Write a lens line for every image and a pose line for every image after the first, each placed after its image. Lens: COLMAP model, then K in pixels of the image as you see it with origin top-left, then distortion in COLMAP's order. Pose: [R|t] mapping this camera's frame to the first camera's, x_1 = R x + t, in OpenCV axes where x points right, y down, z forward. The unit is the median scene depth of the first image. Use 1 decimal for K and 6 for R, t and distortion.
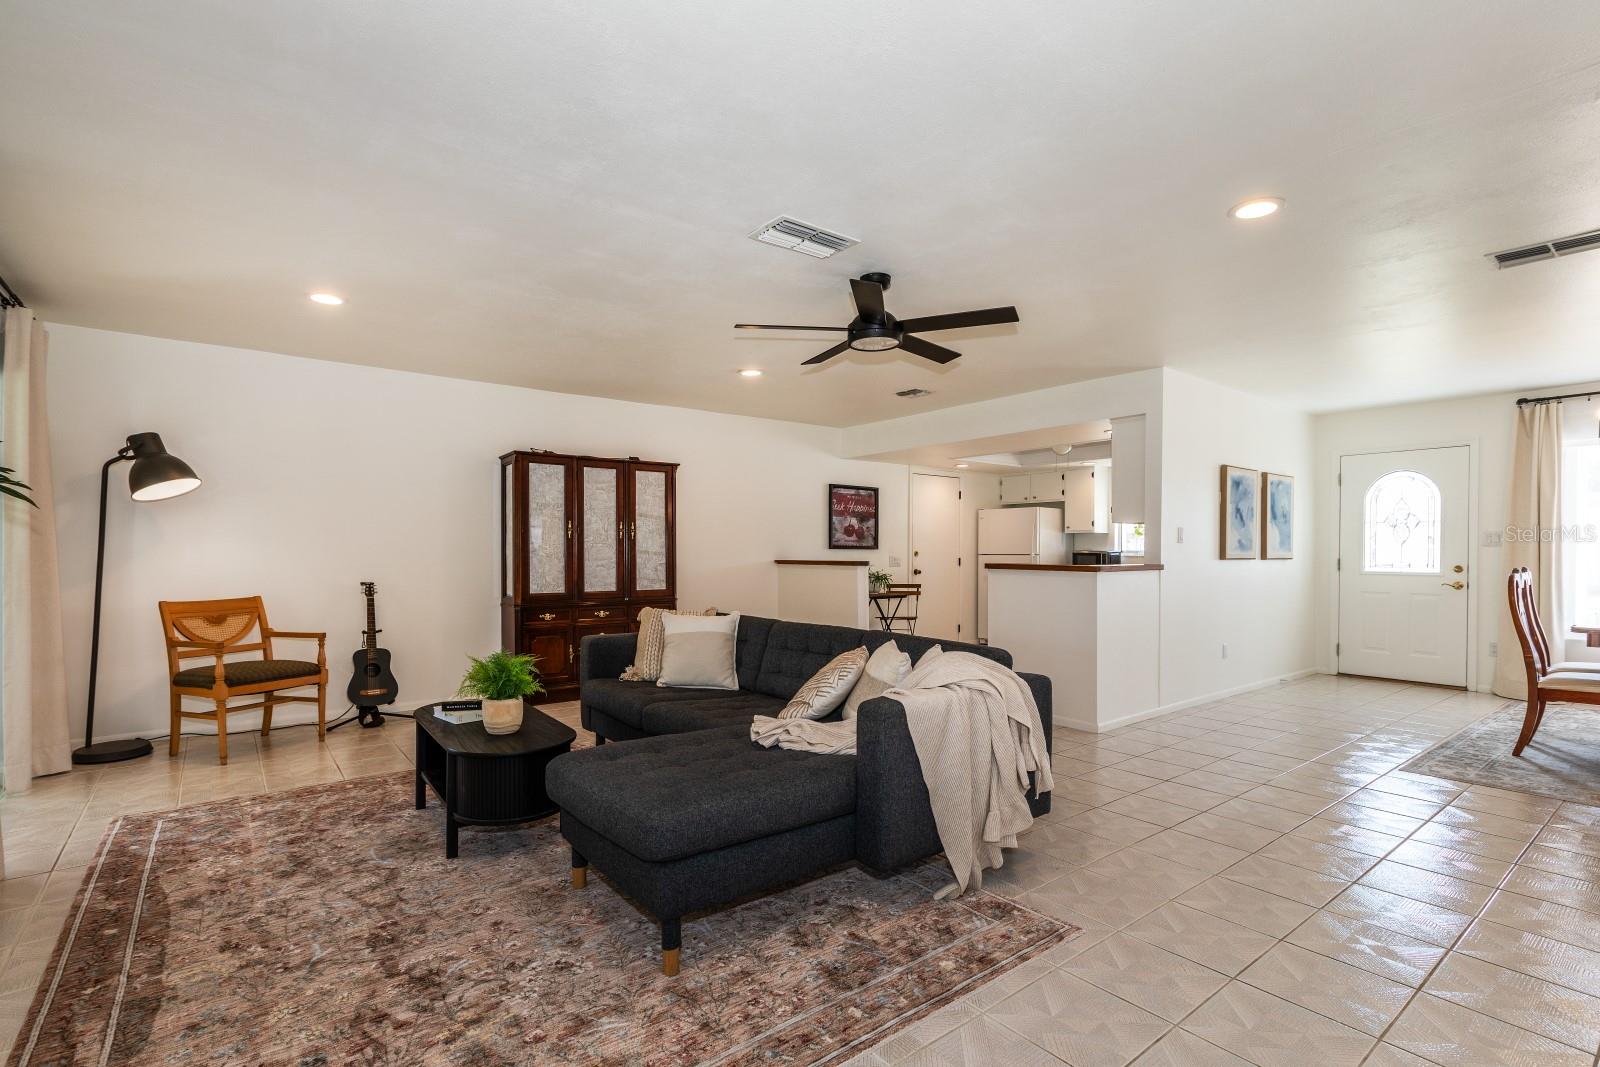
lens RADIAL K [[762.4, 0, 813.7], [0, 762.4, 553.5], [0, 0, 1]] dist [0.013134, 0.000071]
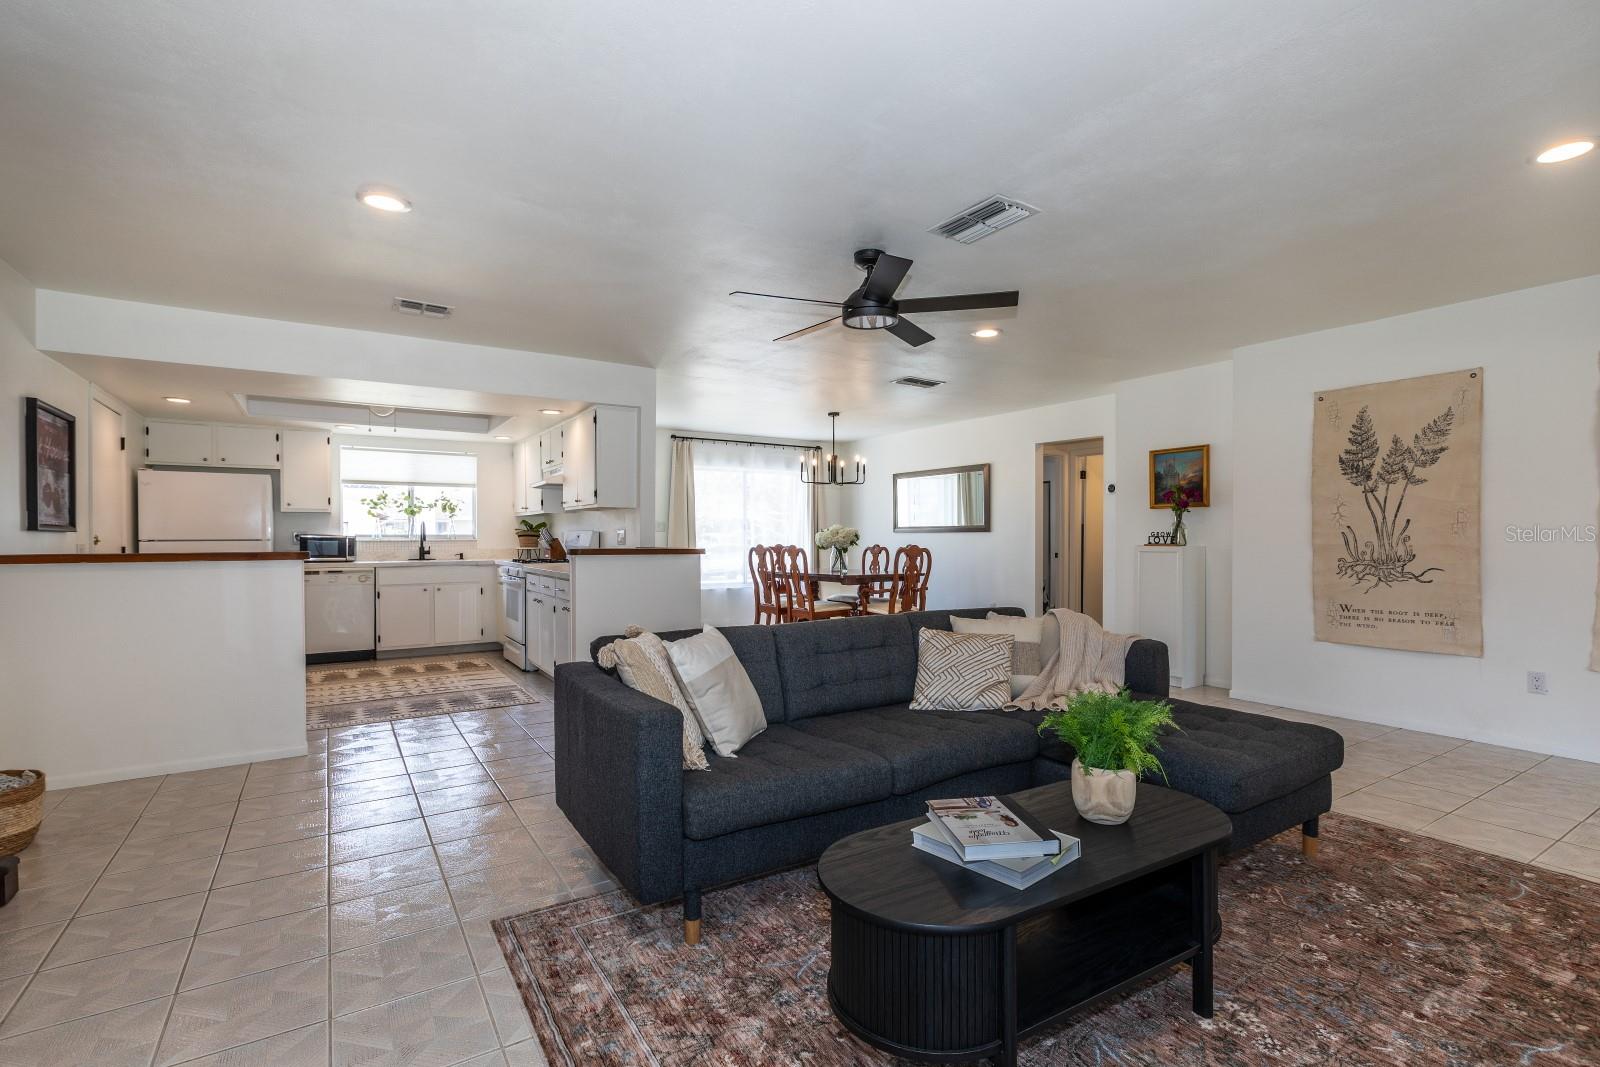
lens RADIAL K [[762.4, 0, 803.3], [0, 762.4, 535.3], [0, 0, 1]] dist [0.013134, 0.000071]
pose [[0.121883, 0.002095, 0.992542, -0.528848], [0.000423, 0.999998, -0.002162, -0.001988], [-0.992544, 0.000683, 0.121882, 0.568195]]
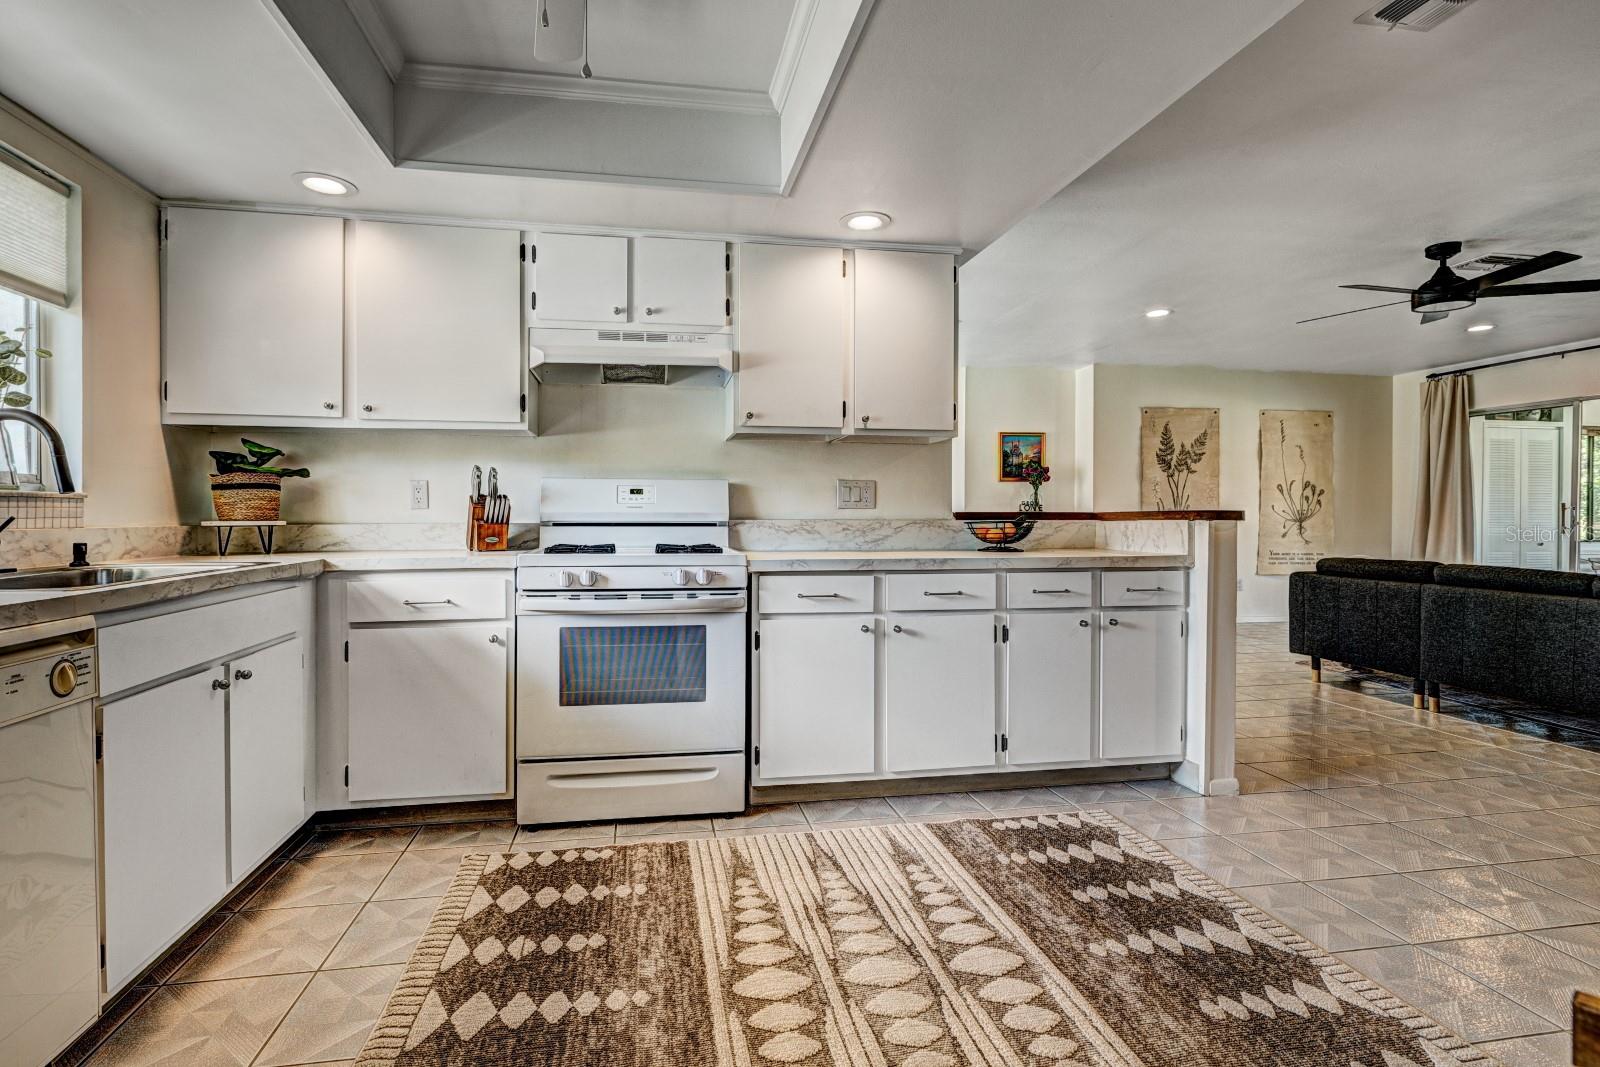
lens RADIAL K [[840.8, 0, 799.8], [0, 840.8, 527.9], [0, 0, 1]] dist [0.000264, 0.000103]
pose [[-0.884091, -0.003999, 0.467298, 0.248197], [0.003327, 0.999884, 0.014851, 0.012505], [-0.467304, 0.014684, -0.883975, 1.589641]]
